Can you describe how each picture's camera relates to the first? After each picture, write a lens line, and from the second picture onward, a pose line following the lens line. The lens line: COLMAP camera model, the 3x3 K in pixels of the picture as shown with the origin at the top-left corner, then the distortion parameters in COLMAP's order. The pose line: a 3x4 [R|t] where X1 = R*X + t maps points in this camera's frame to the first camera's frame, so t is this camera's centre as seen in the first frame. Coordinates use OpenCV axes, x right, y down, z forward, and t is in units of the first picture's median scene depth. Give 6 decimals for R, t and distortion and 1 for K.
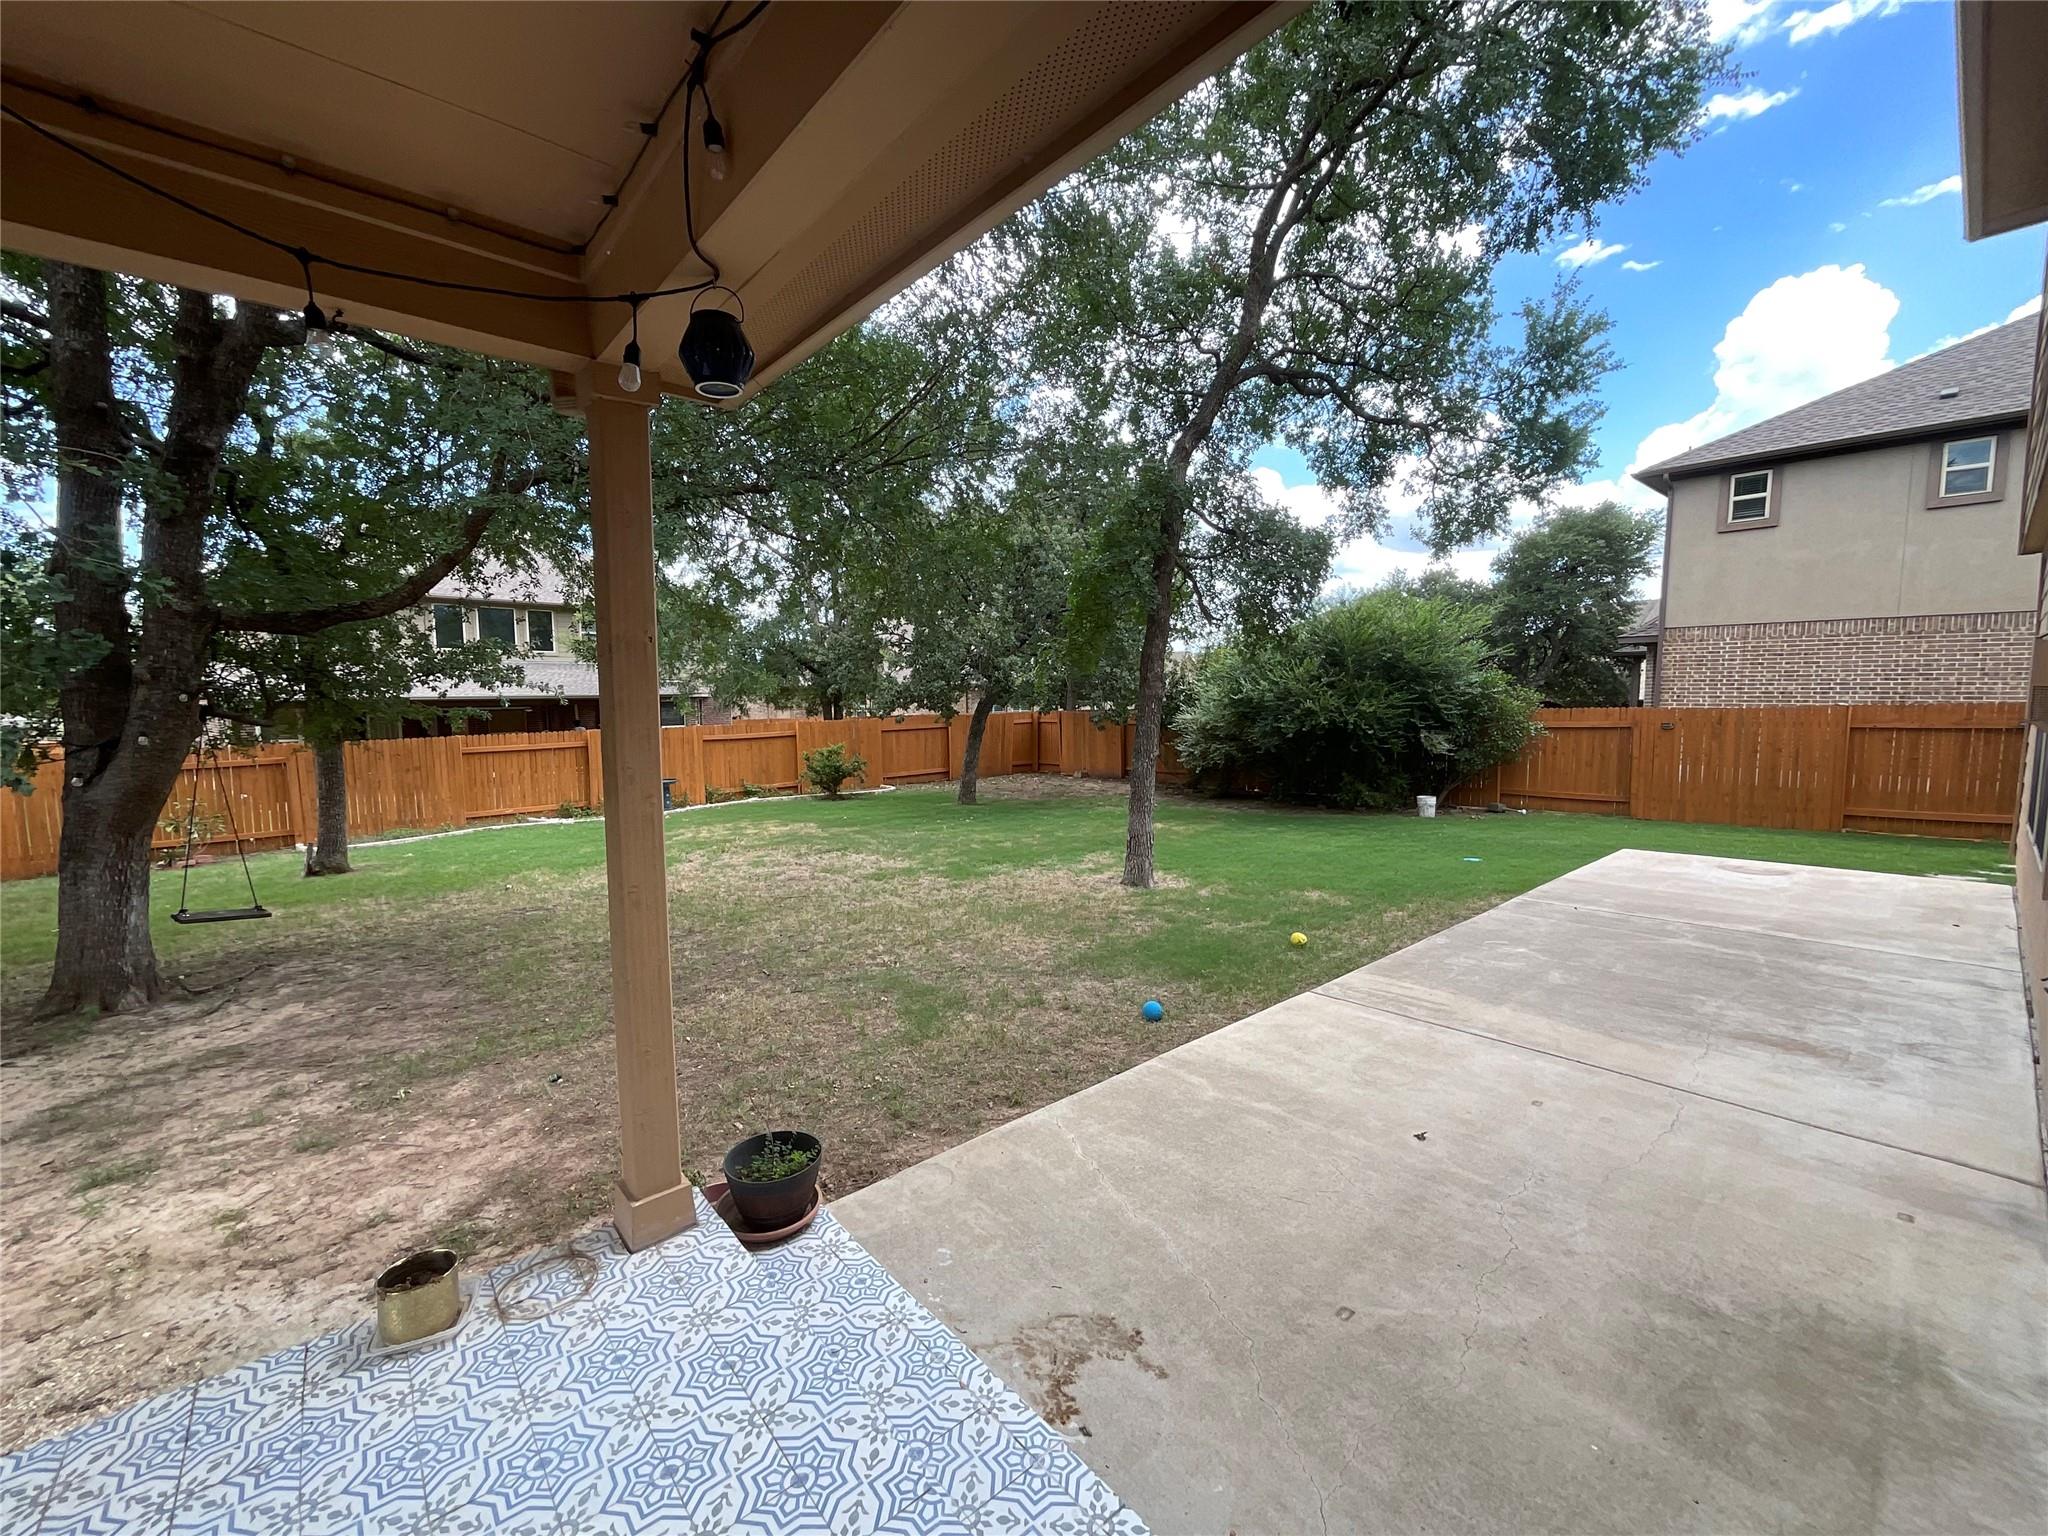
lens RADIAL K [[831.1, 0, 1017.4], [0, 831.1, 771.1], [0, 0, 1]] dist [-0.004534, 0.002626]
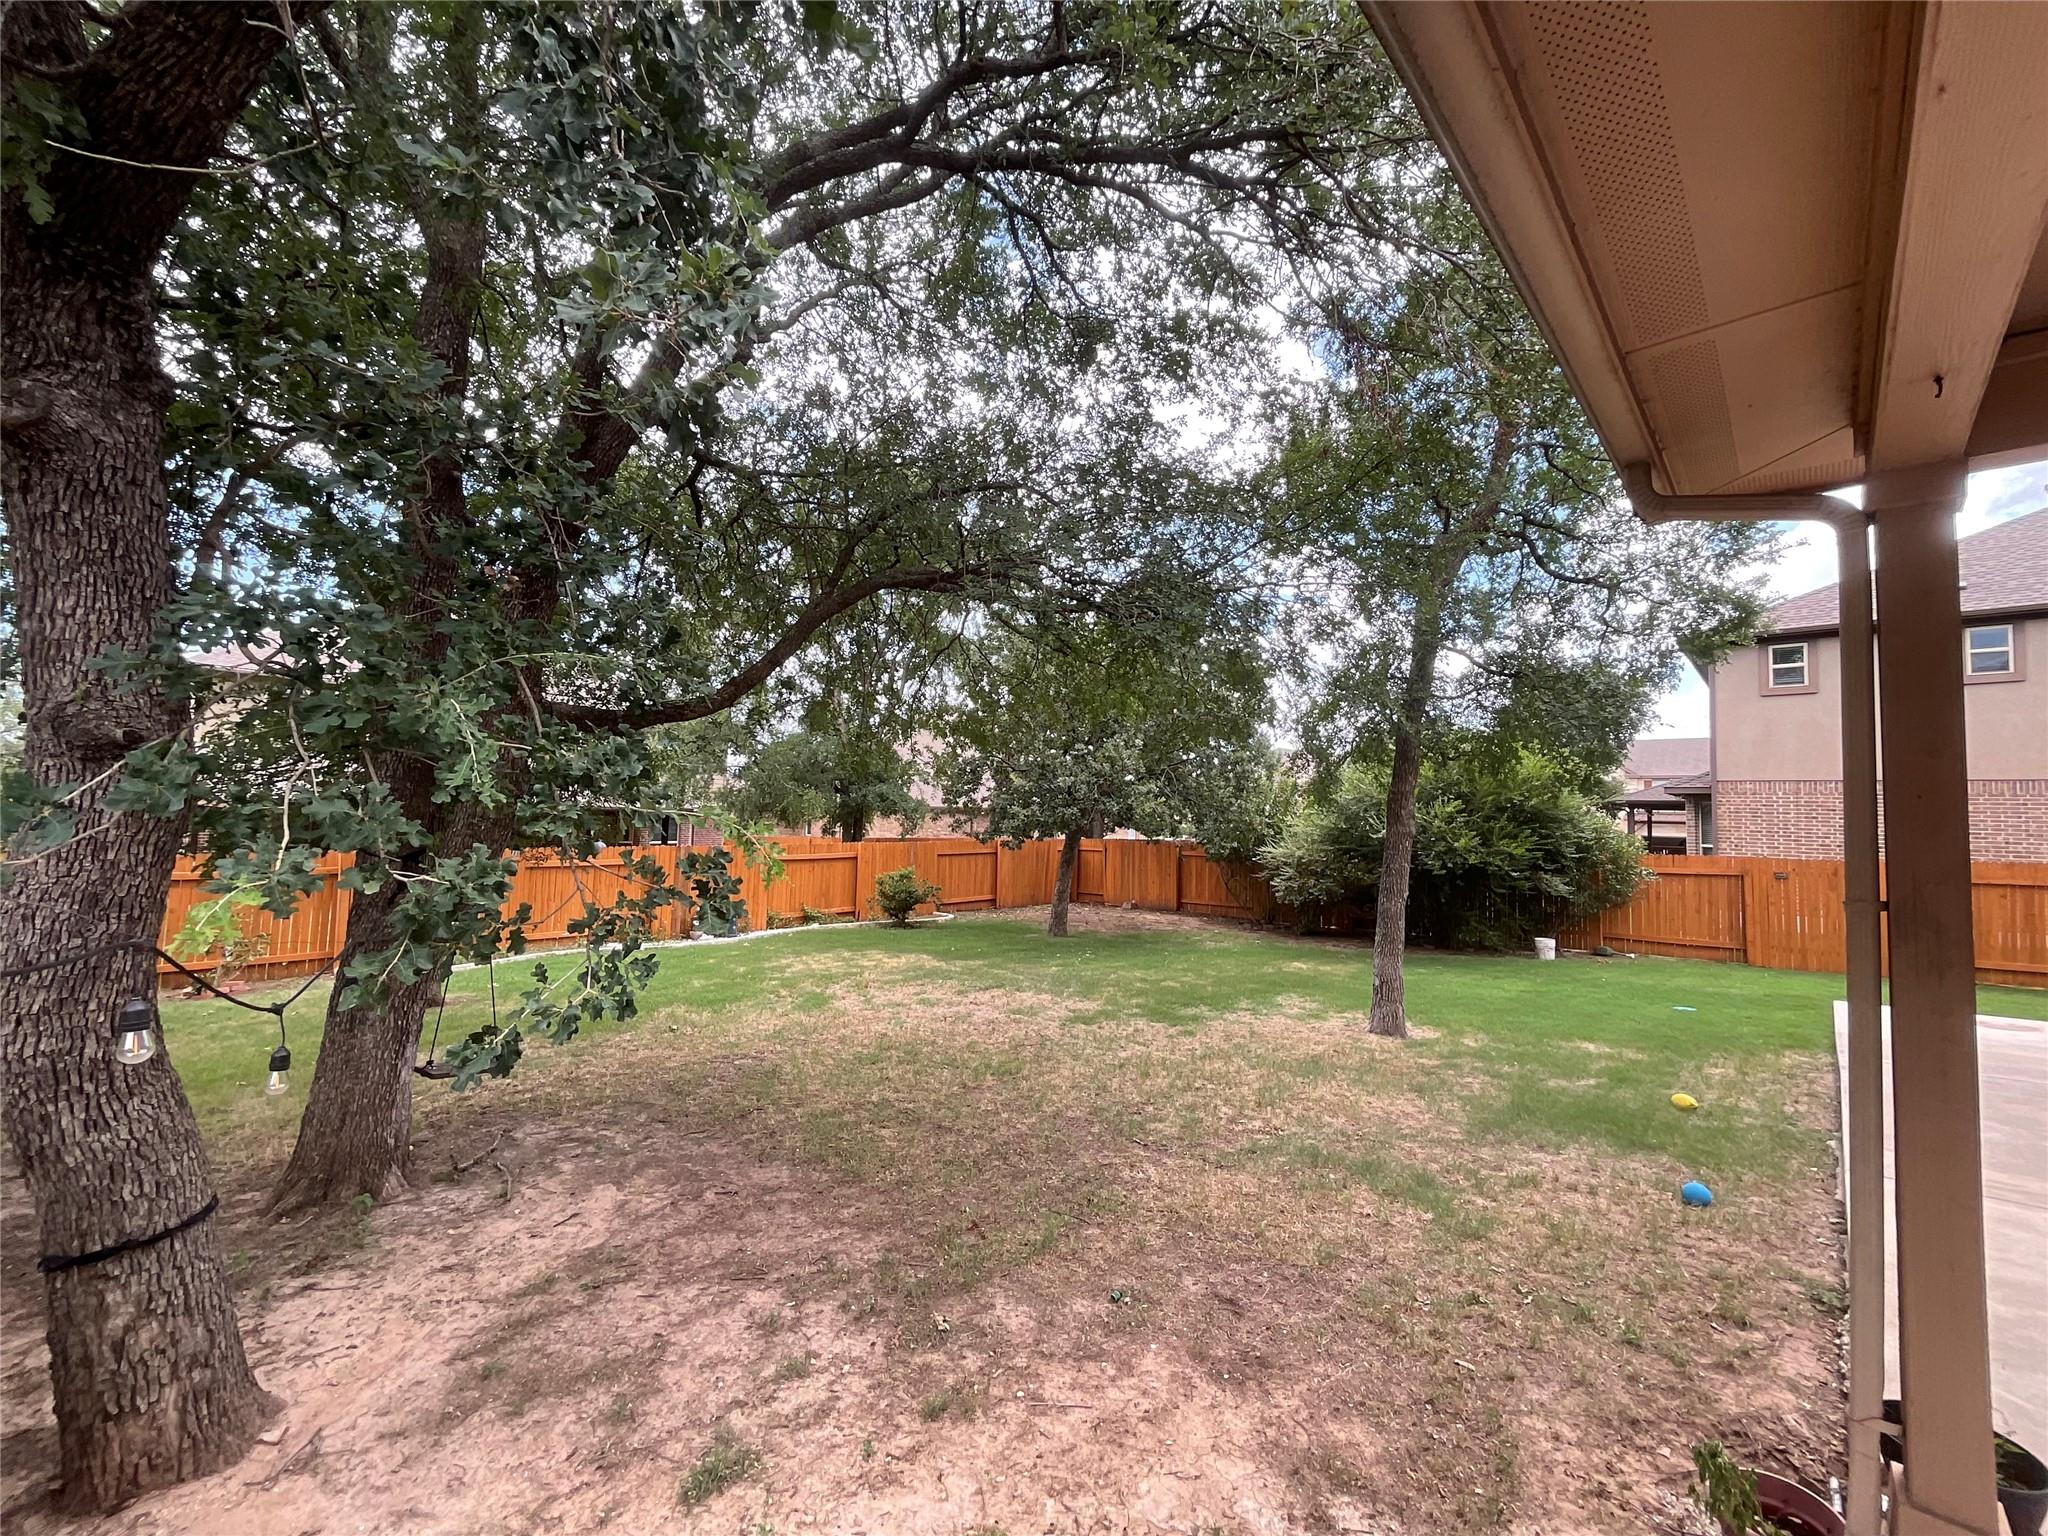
lens RADIAL K [[831.1, 0, 1019.4], [0, 831.1, 764.5], [0, 0, 1]] dist [-0.004534, 0.002626]
pose [[0.994901, 0.039765, 0.092682, -0.565983], [-0.024745, 0.987144, -0.157908, -0.007984], [-0.097770, 0.154809, 0.983095, 0.102487]]
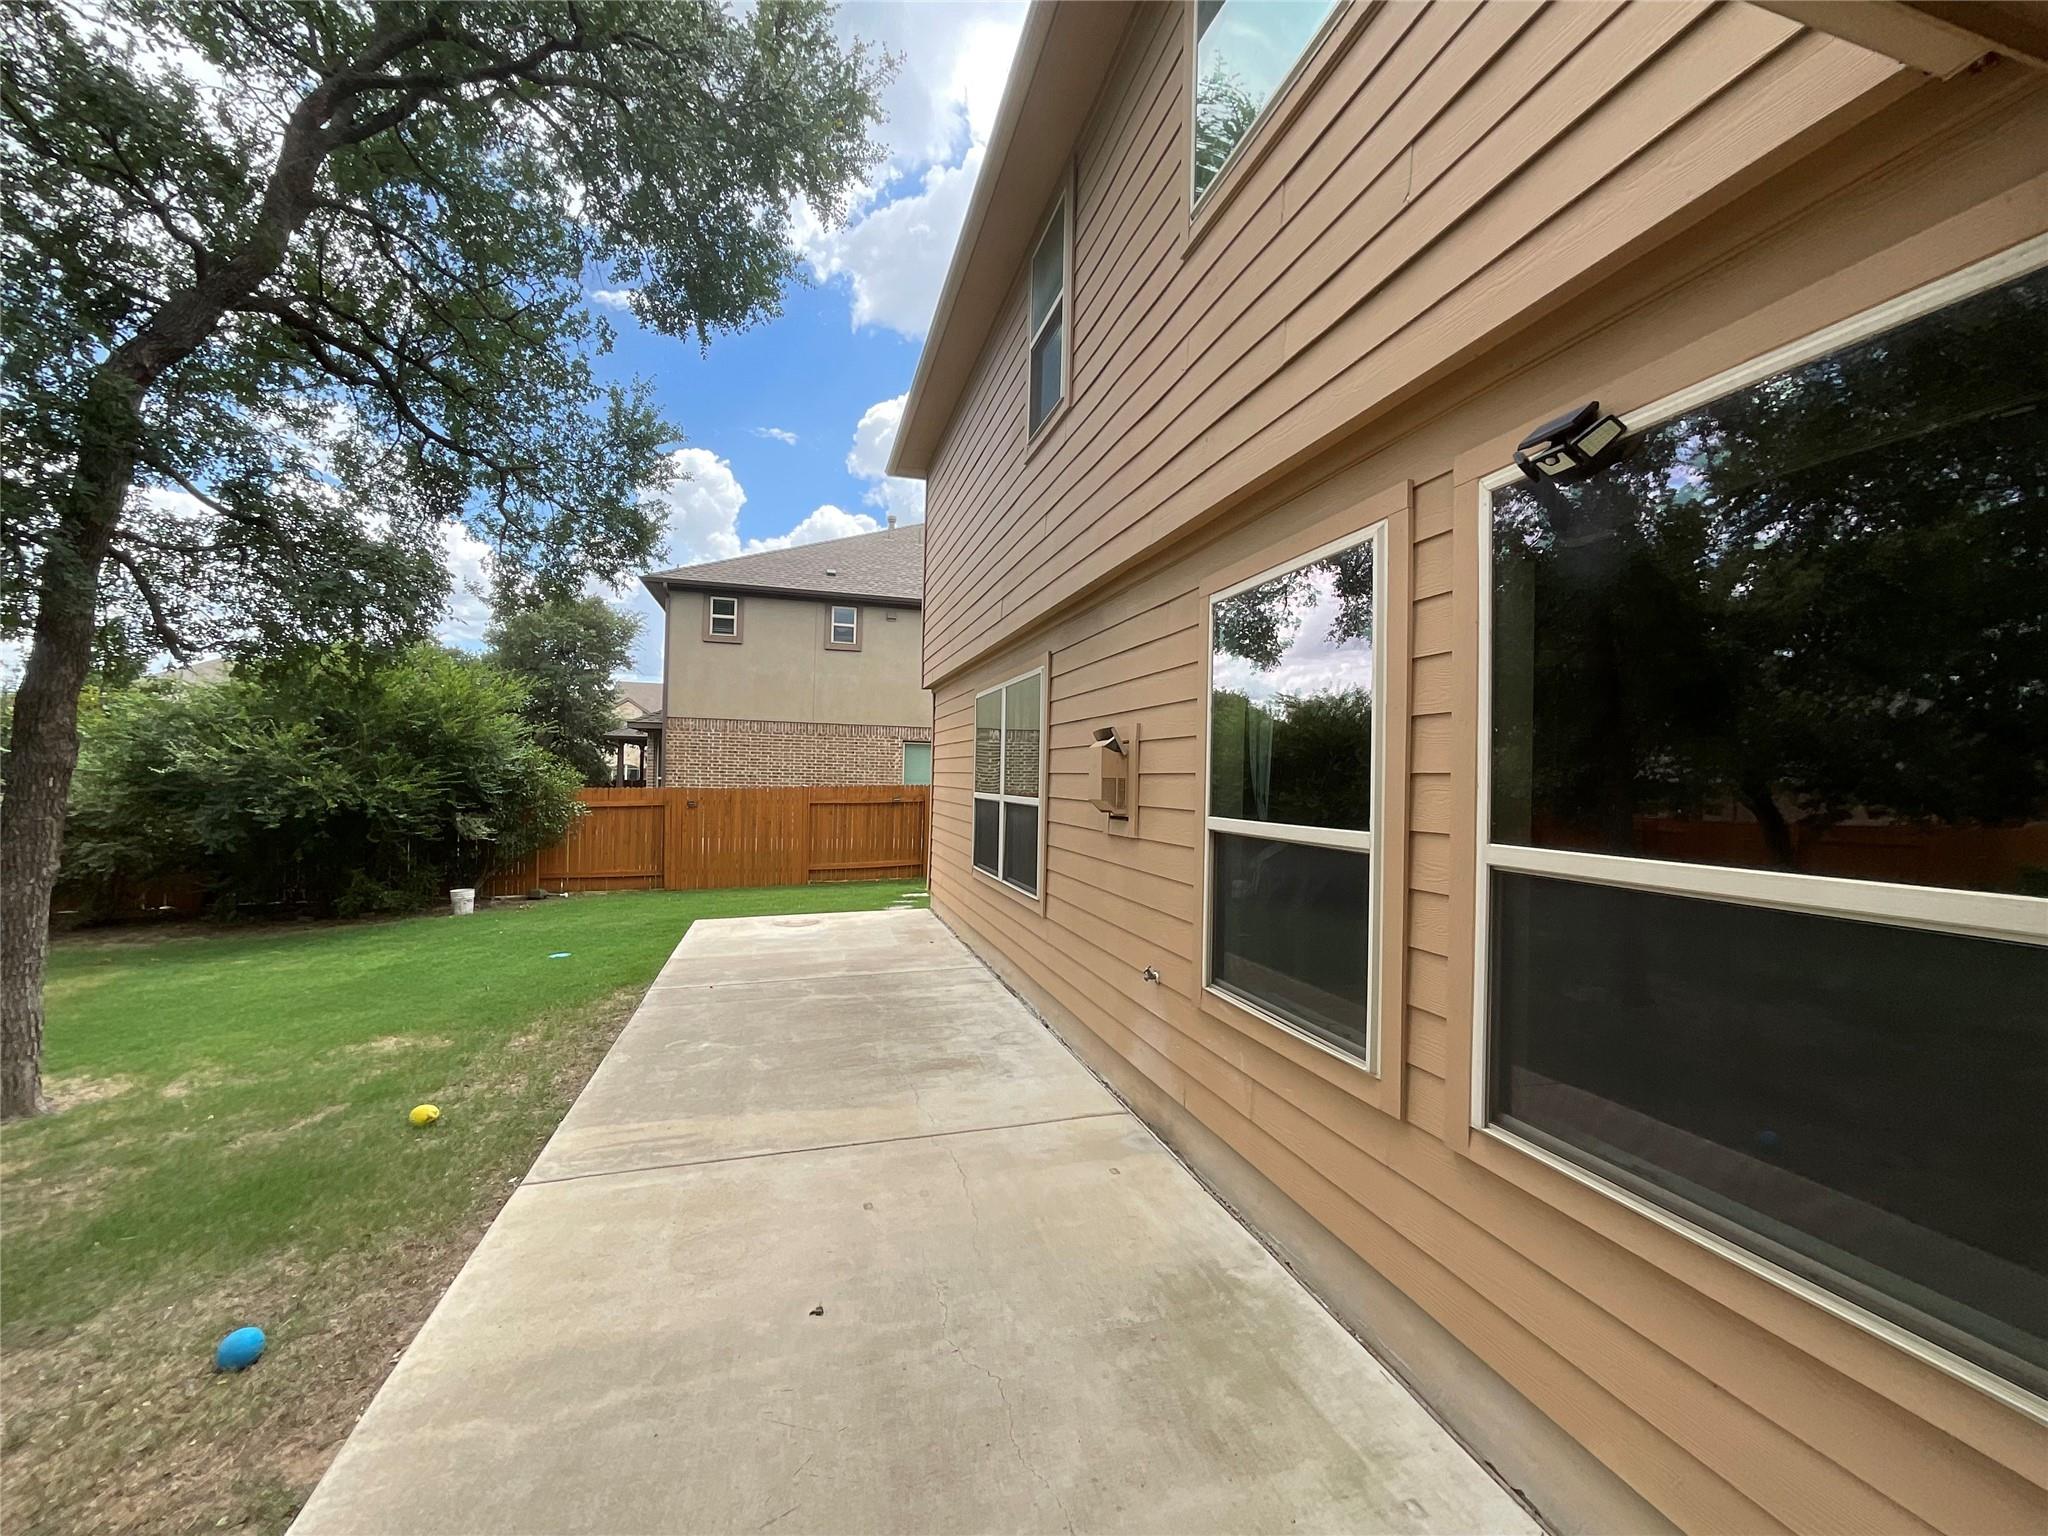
lens RADIAL K [[831.1, 0, 1031.3], [0, 831.1, 773.1], [0, 0, 1]] dist [-0.004534, 0.002626]
pose [[0.417252, 0.019043, 0.908591, -0.105268], [0.063527, 0.996724, -0.050063, -0.022799], [-0.906568, 0.078609, 0.414675, 0.235312]]
